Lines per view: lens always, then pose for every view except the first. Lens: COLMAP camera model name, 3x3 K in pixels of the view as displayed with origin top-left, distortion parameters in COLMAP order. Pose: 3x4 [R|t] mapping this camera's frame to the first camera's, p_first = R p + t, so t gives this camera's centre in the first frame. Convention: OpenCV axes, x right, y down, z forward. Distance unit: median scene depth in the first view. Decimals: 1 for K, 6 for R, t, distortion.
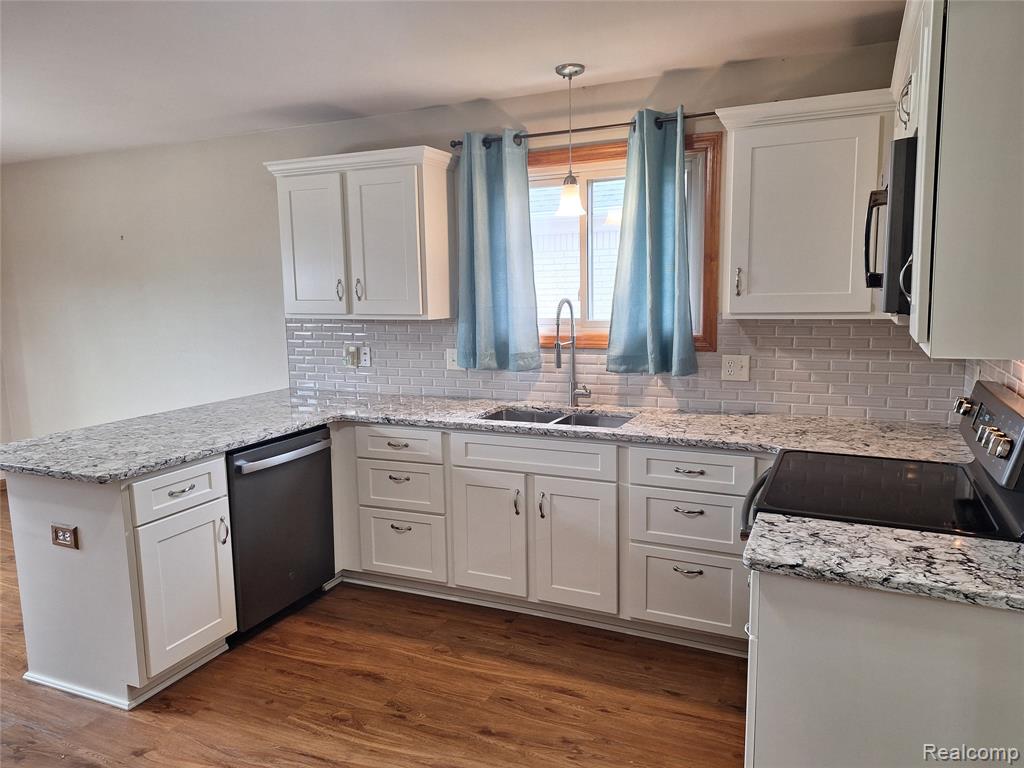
lens RADIAL K [[705.9, 0, 518.5], [0, 705.9, 382.5], [0, 0, 1]] dist [0.114977, -0.132361]
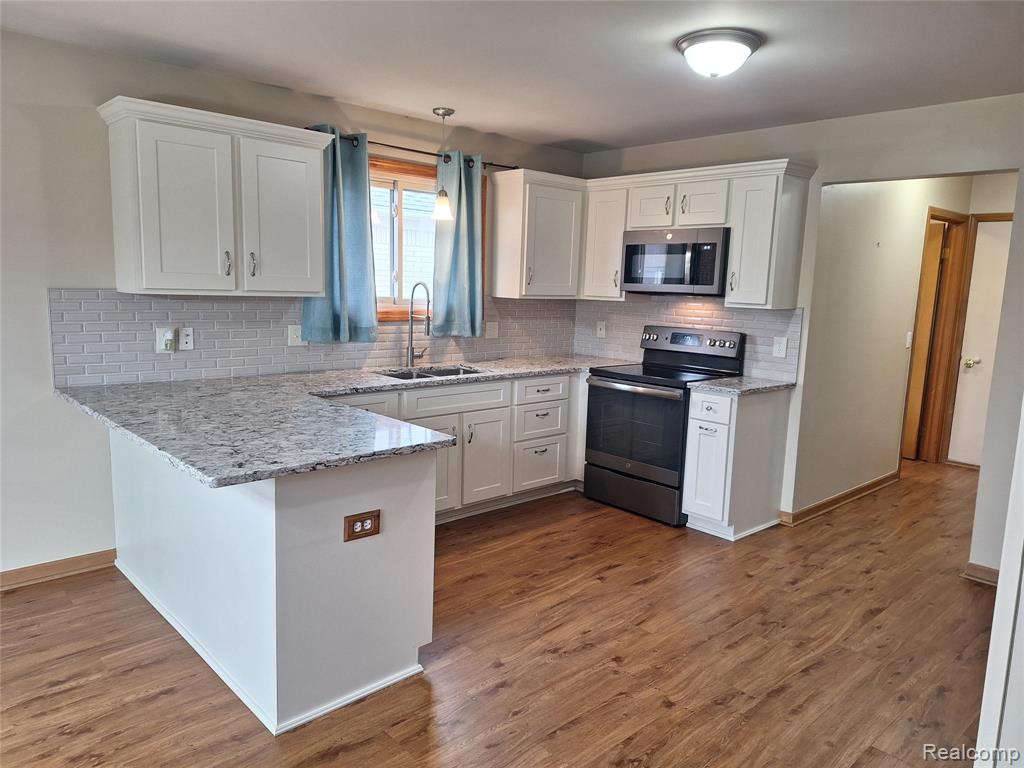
lens RADIAL K [[703.4, 0, 512.0], [0, 703.4, 384.0], [0, 0, 1]] dist [0.098738, -0.124882]
pose [[0.387240, -0.105172, 0.915961, -1.107566], [0.083085, 0.993411, 0.078939, -0.021842], [-0.918228, 0.045534, 0.393427, 0.365470]]
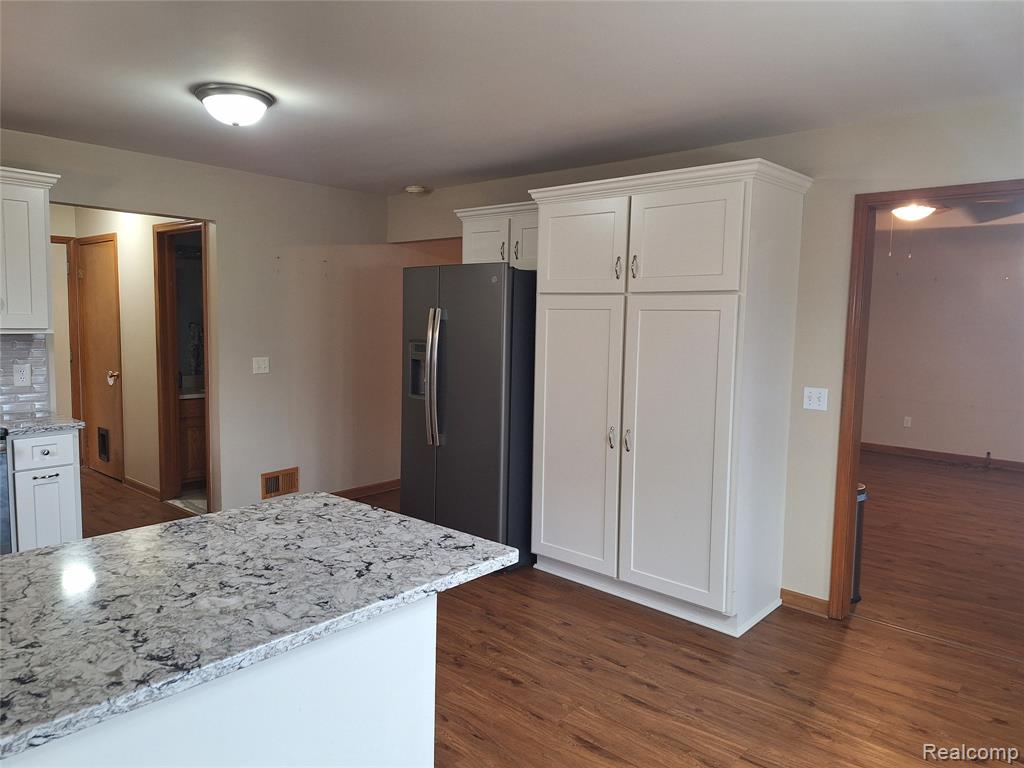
lens RADIAL K [[705.9, 0, 518.5], [0, 705.9, 382.5], [0, 0, 1]] dist [0.114977, -0.132361]
pose [[-0.952395, -0.032354, 0.303144, -0.838746], [0.037318, 0.974503, 0.221249, -0.169350], [-0.302573, 0.222029, -0.926905, 1.313911]]
